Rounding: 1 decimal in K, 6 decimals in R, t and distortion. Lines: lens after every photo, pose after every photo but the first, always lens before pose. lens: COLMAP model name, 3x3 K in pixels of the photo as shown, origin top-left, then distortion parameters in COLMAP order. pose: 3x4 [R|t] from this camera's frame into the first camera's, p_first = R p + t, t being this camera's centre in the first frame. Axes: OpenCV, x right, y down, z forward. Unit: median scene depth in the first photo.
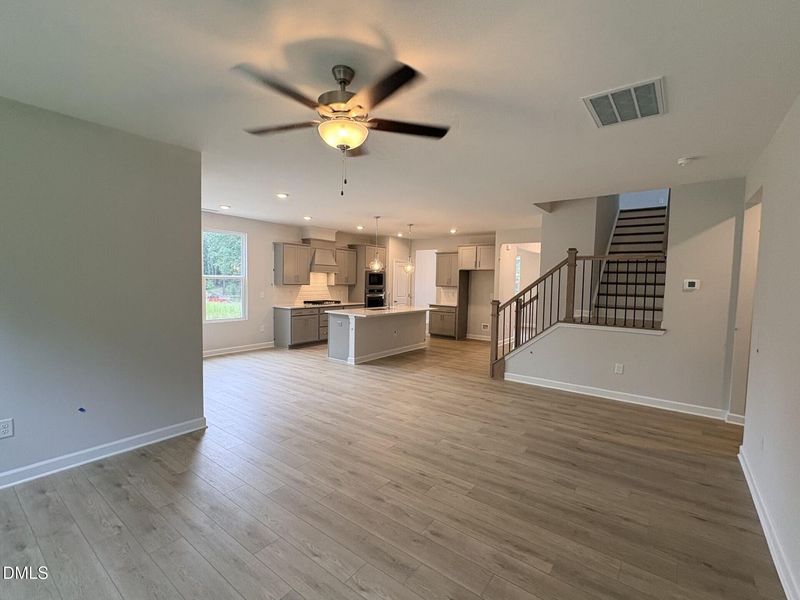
lens RADIAL K [[366.3, 0, 400.0], [0, 366.3, 300.0], [0, 0, 1]] dist [0.021190, -0.000113]
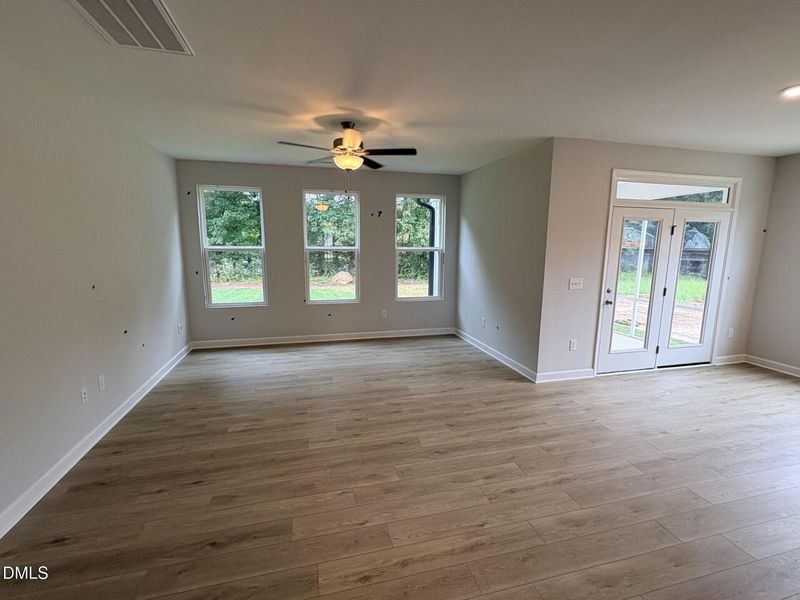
lens RADIAL K [[366.3, 0, 400.0], [0, 366.3, 300.0], [0, 0, 1]] dist [0.021190, -0.000113]
pose [[-0.611083, 0.099379, -0.785304, 0.765280], [-0.065558, 0.982325, 0.175326, -0.105335], [0.788847, 0.158622, -0.593767, 1.627590]]
